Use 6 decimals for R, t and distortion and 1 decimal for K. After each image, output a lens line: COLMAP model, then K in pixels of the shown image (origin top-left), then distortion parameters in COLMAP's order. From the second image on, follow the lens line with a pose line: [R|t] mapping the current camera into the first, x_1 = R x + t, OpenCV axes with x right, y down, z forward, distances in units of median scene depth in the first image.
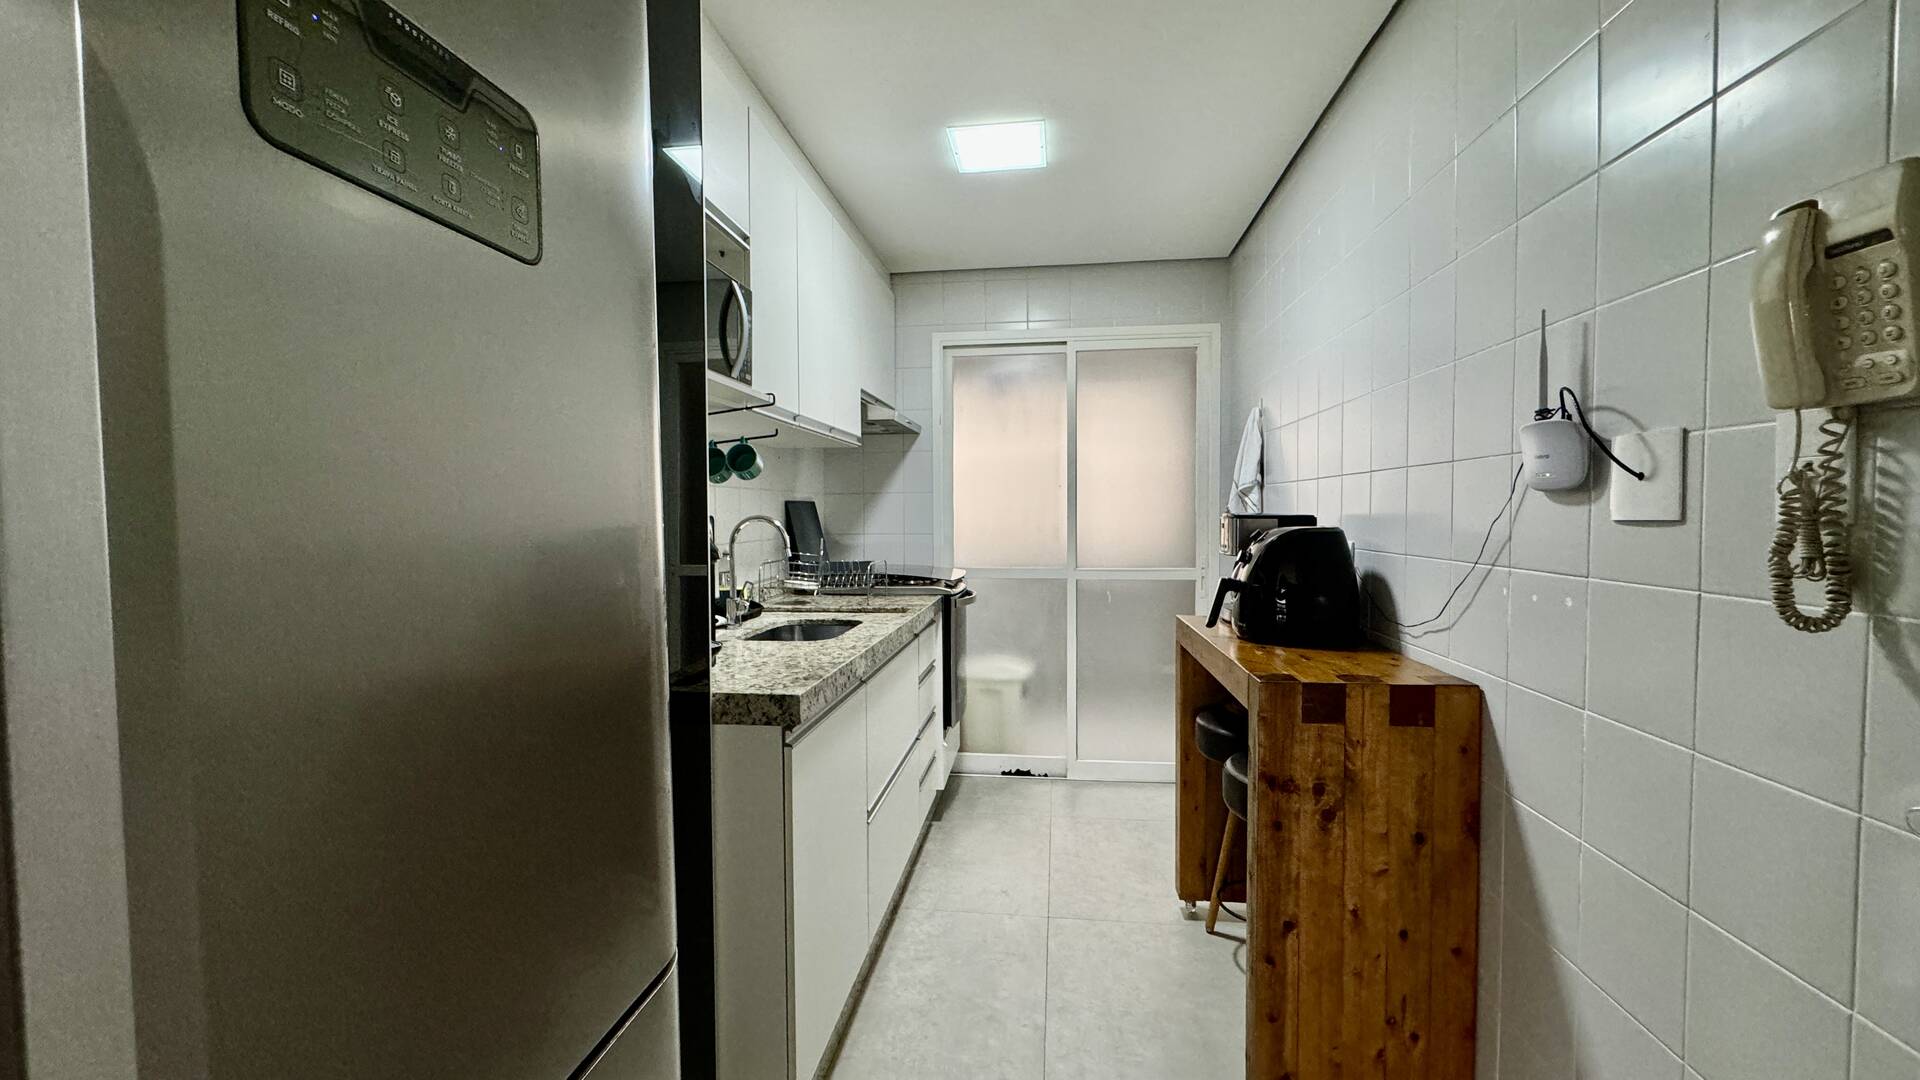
lens RADIAL K [[763.1, 0, 960.3], [0, 763.1, 540.9], [0, 0, 1]] dist [-0.003100, 0.000783]
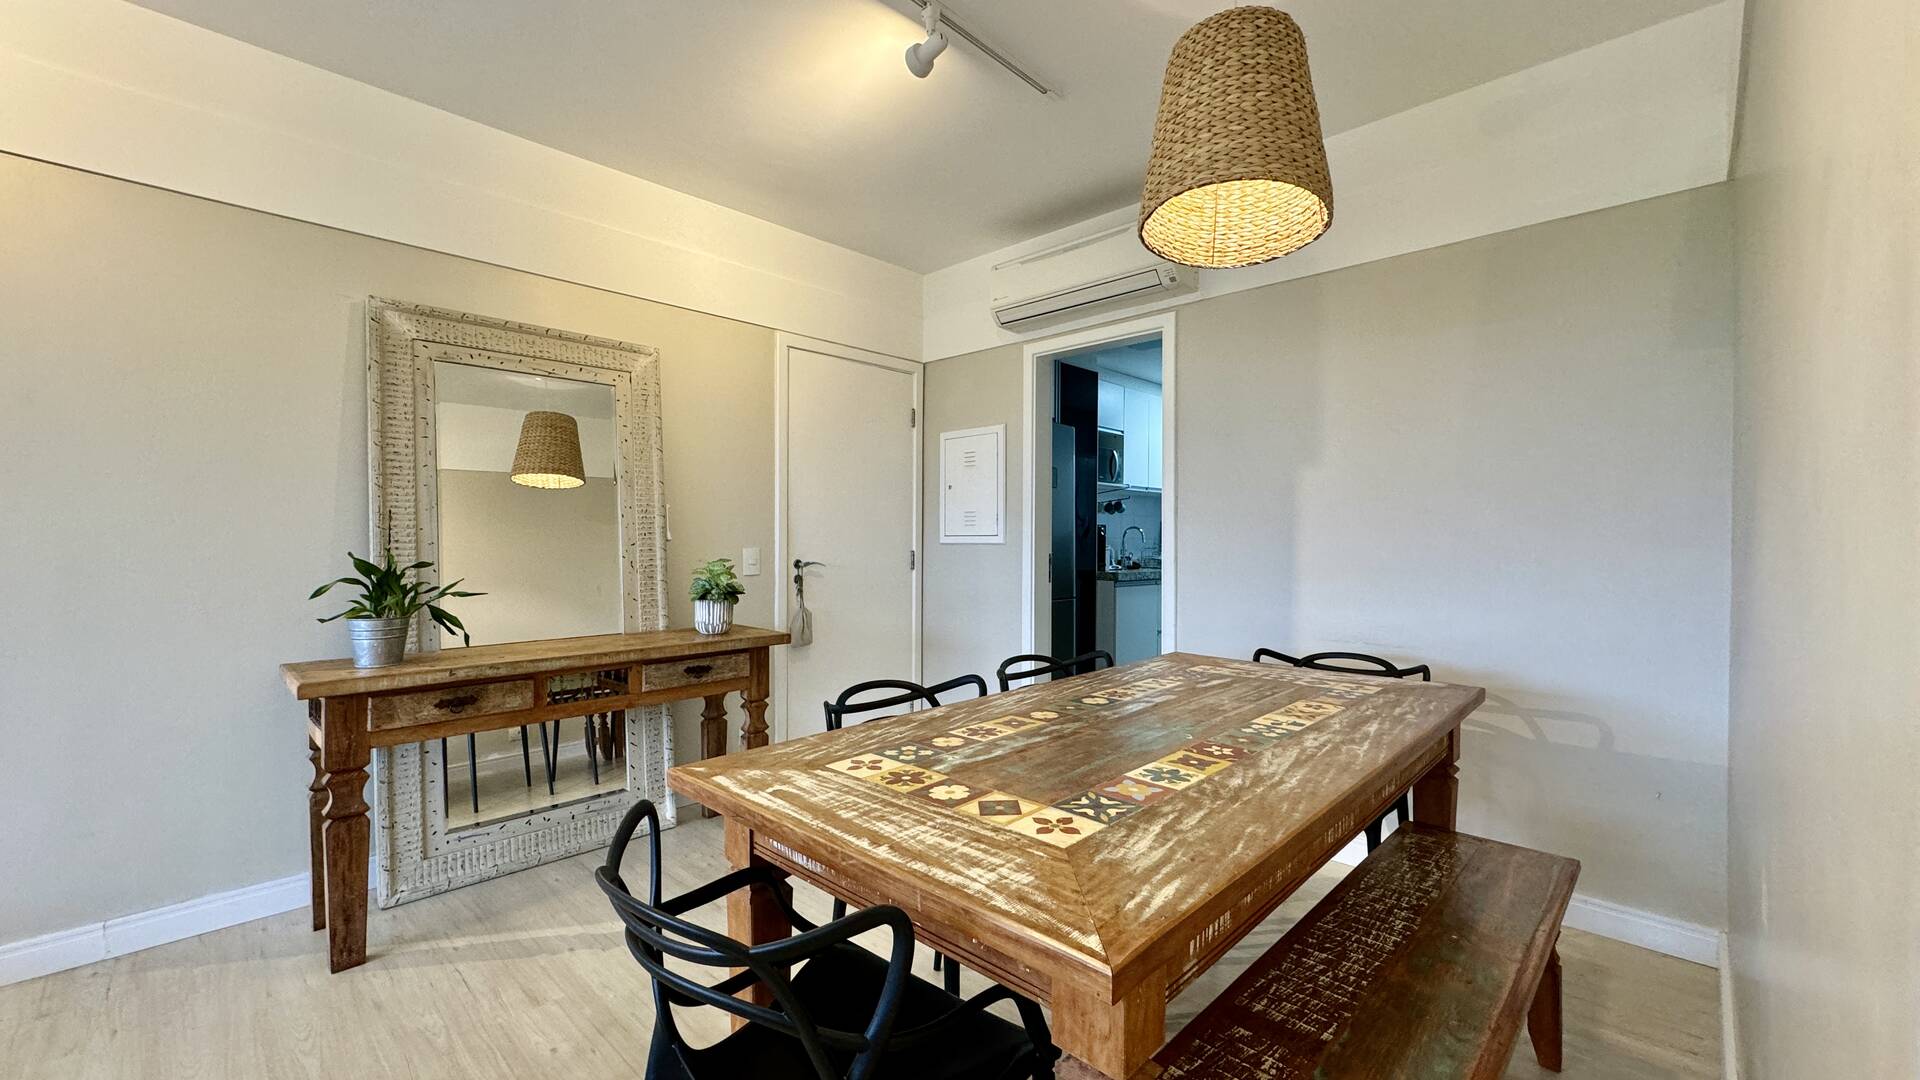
lens RADIAL K [[763.1, 0, 956.5], [0, 763.1, 541.0], [0, 0, 1]] dist [-0.003100, 0.000783]
pose [[0.798272, 0.007750, -0.602247, 0.885678], [-0.031925, 0.999056, -0.029459, 0.119674], [0.601450, 0.042743, 0.797766, -1.550450]]
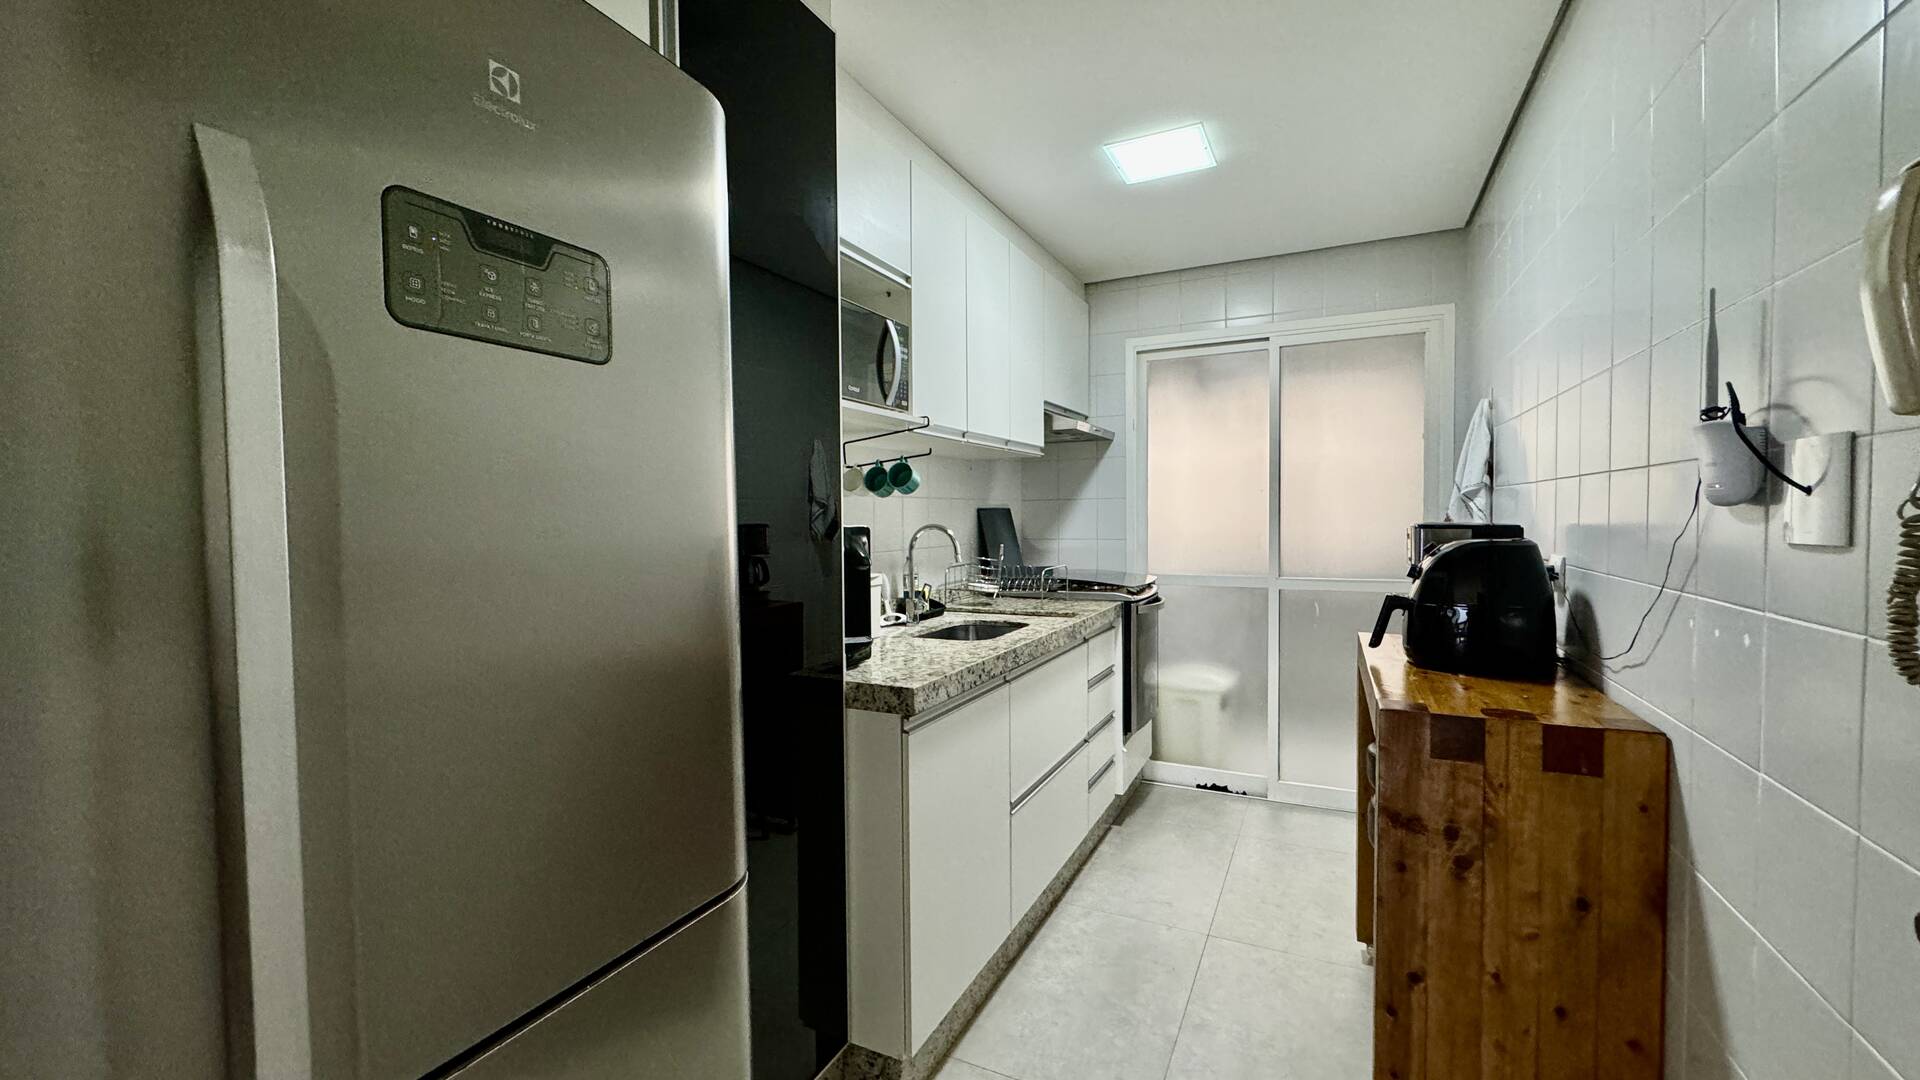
lens RADIAL K [[763.1, 0, 960.0], [0, 763.1, 540.3], [0, 0, 1]] dist [-0.003100, 0.000783]
pose [[0.945751, 0.007206, -0.324813, 0.140278], [-0.007489, 0.999972, 0.000379, -0.011708], [0.324807, 0.002074, 0.945778, -0.030803]]
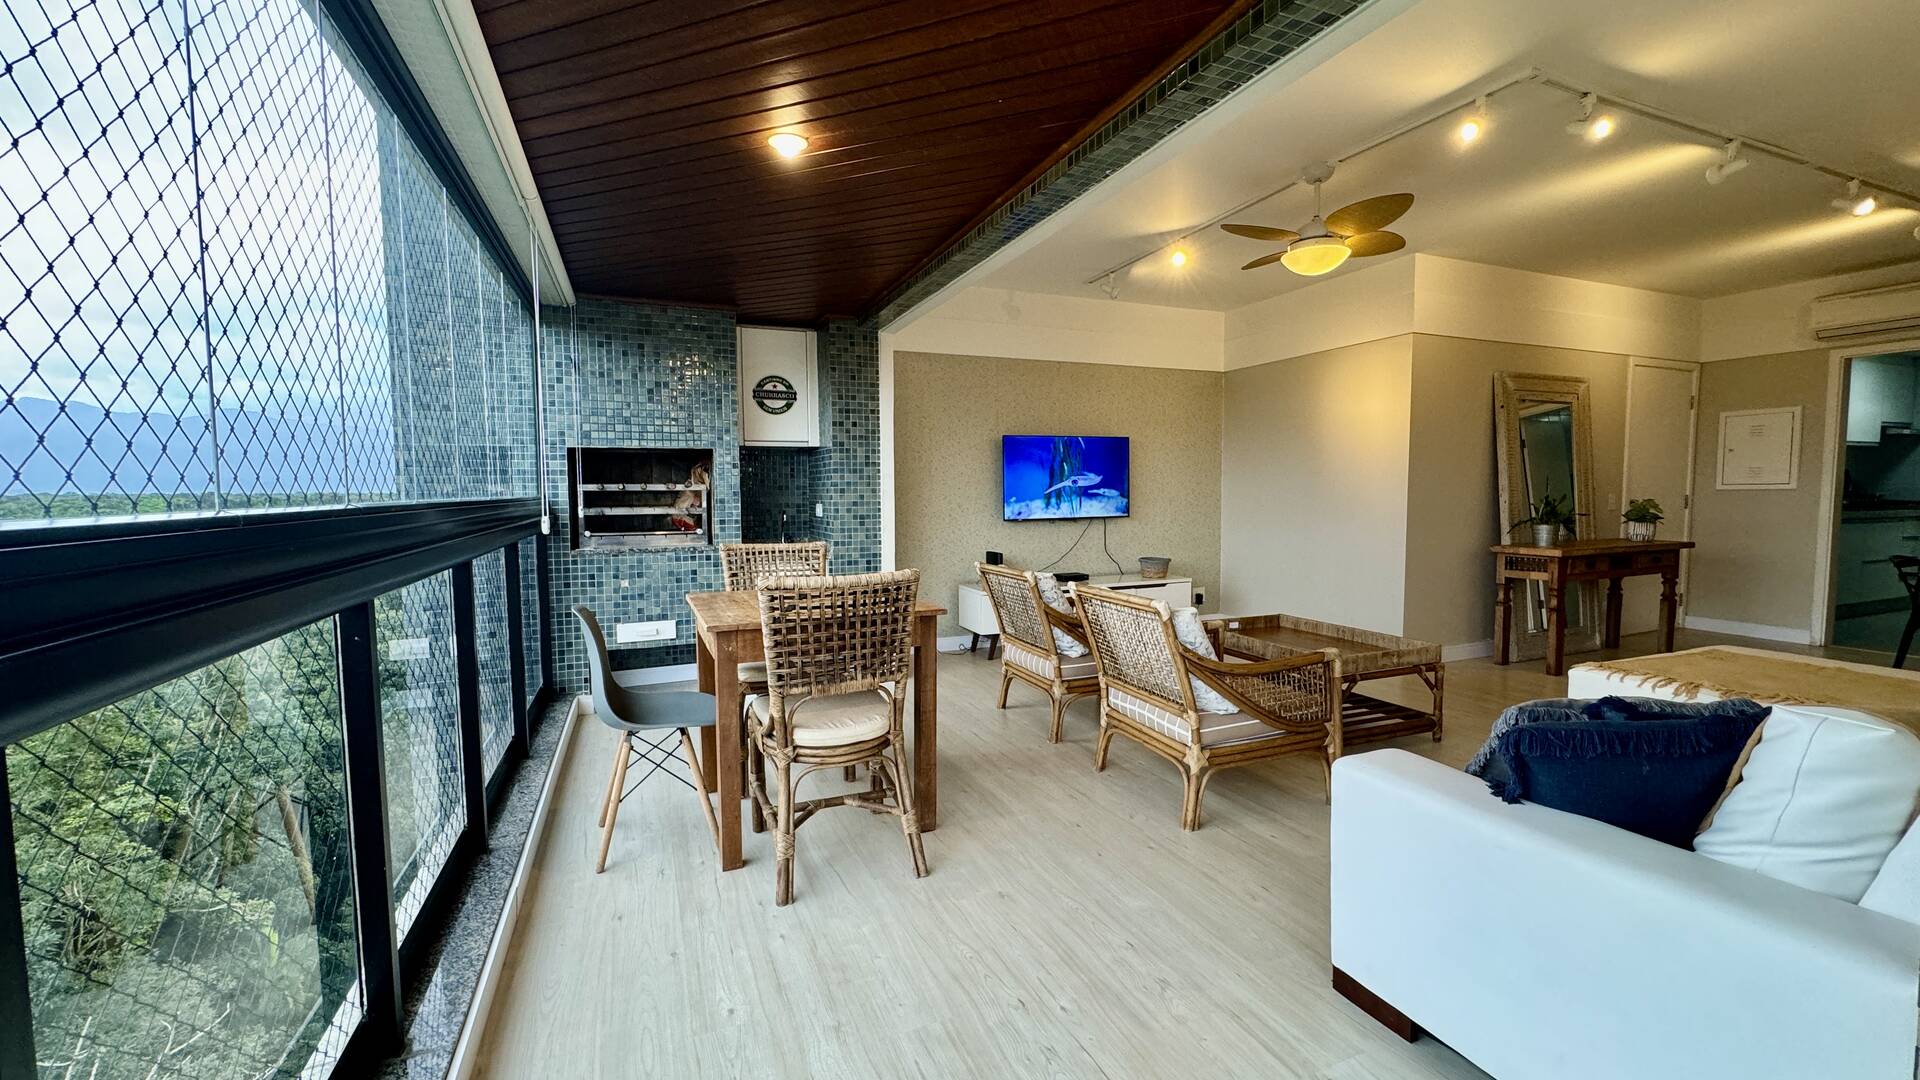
lens RADIAL K [[763.1, 0, 958.5], [0, 763.1, 541.0], [0, 0, 1]] dist [-0.003100, 0.000783]
pose [[0.496634, 0.055551, -0.866180, 0.731557], [-0.031029, 0.998448, 0.046243, 0.214900], [0.867405, 0.003911, 0.497587, -3.812548]]
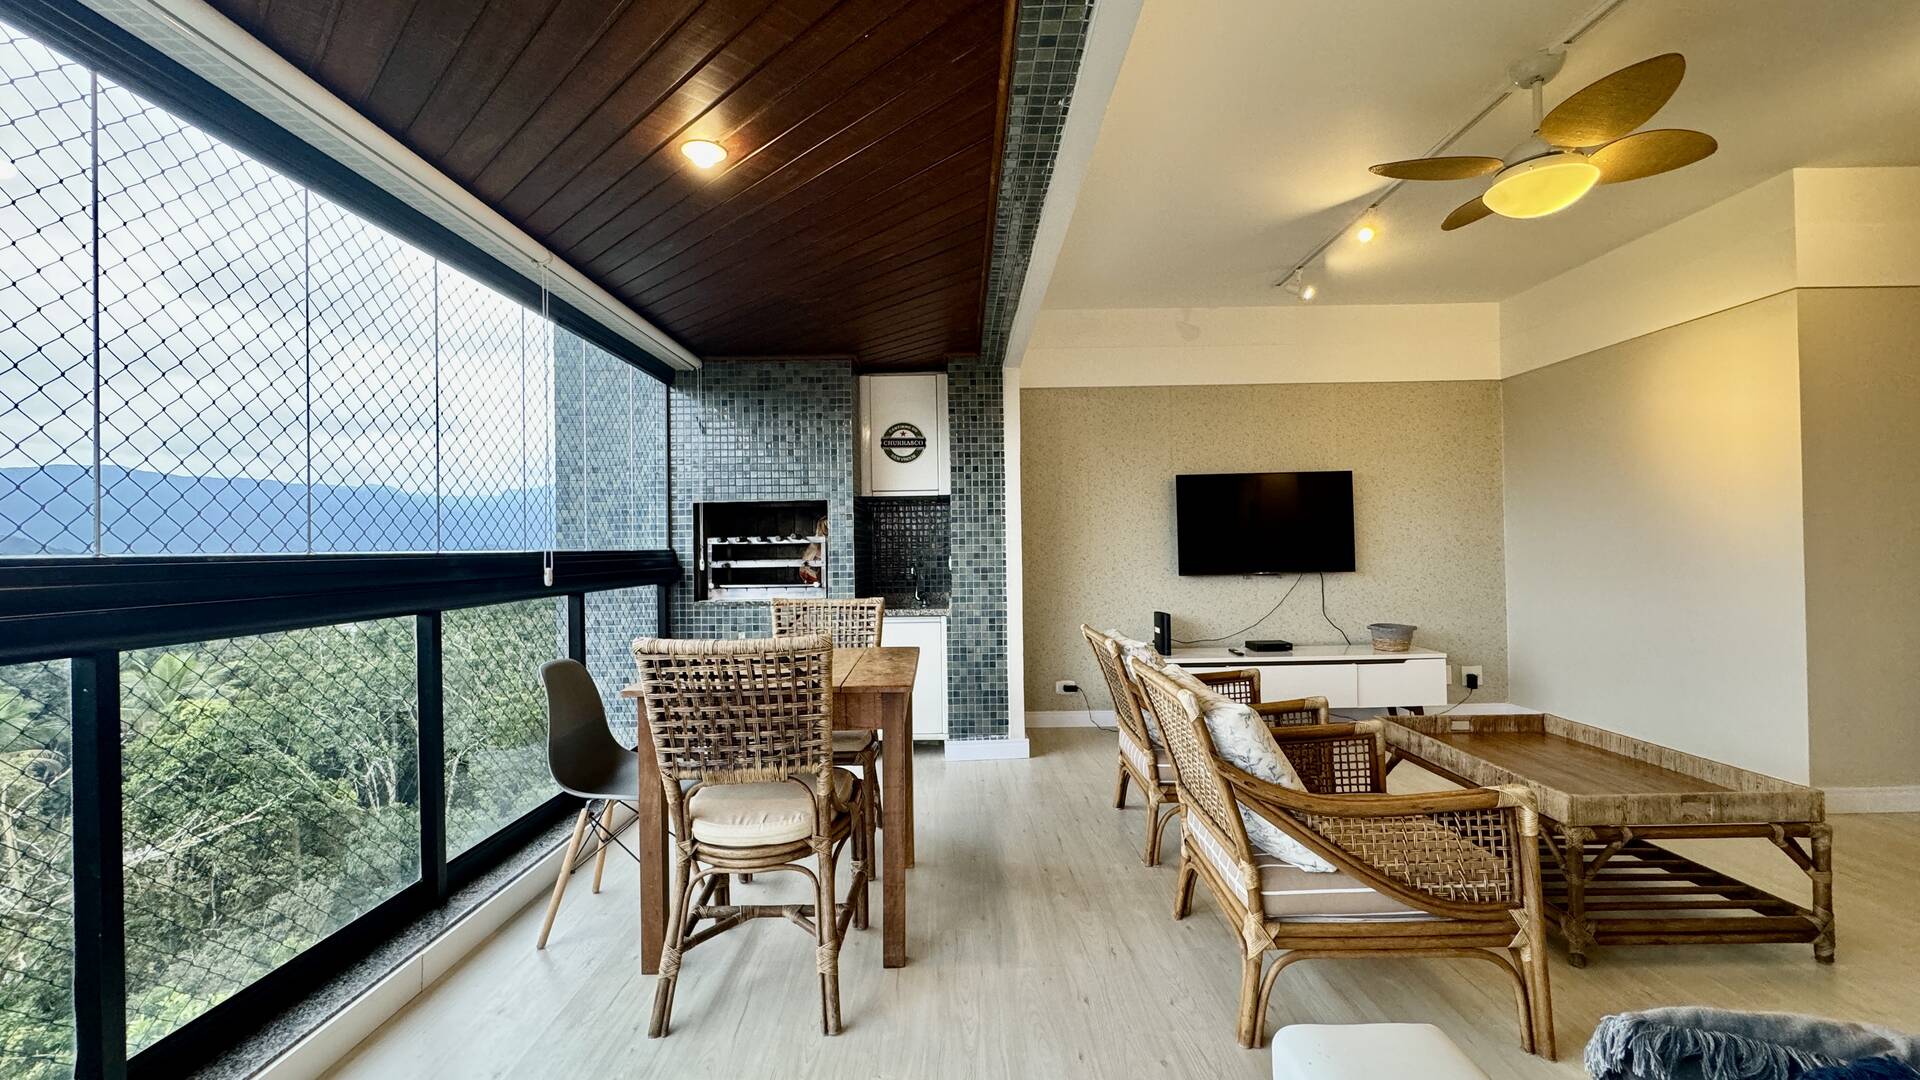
lens RADIAL K [[763.1, 0, 957.8], [0, 763.1, 540.3], [0, 0, 1]] dist [-0.003100, 0.000783]
pose [[0.129440, -0.010997, -0.991526, 0.646868], [-0.025912, 0.999560, -0.014469, 0.208845], [0.991249, 0.027566, 0.129098, -3.303083]]
